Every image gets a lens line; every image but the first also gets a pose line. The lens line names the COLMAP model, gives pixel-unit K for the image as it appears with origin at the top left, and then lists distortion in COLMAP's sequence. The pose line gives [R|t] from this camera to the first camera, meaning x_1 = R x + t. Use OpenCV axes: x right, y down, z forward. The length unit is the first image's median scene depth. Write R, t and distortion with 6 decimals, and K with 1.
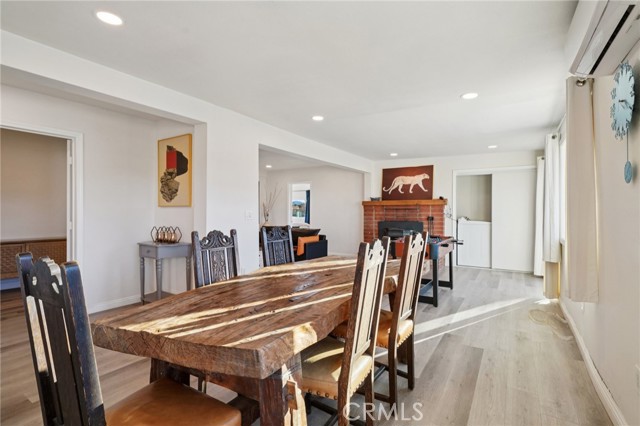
lens RADIAL K [[301.8, 0, 325.2], [0, 301.8, 210.0], [0, 0, 1]] dist [-0.002428, -0.001087]
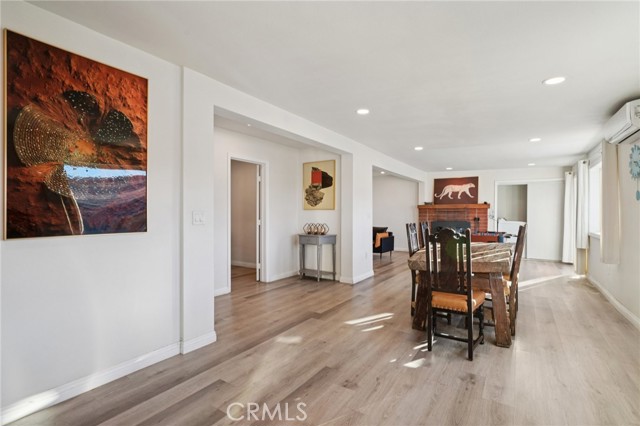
lens RADIAL K [[311.2, 0, 314.0], [0, 311.2, 213.5], [0, 0, 1]] dist [-0.006228, 0.000222]
pose [[0.999932, 0.003013, -0.011252, -0.336151], [-0.002949, 0.999979, 0.005693, -0.000776], [0.011269, -0.005660, 0.999920, -0.324159]]
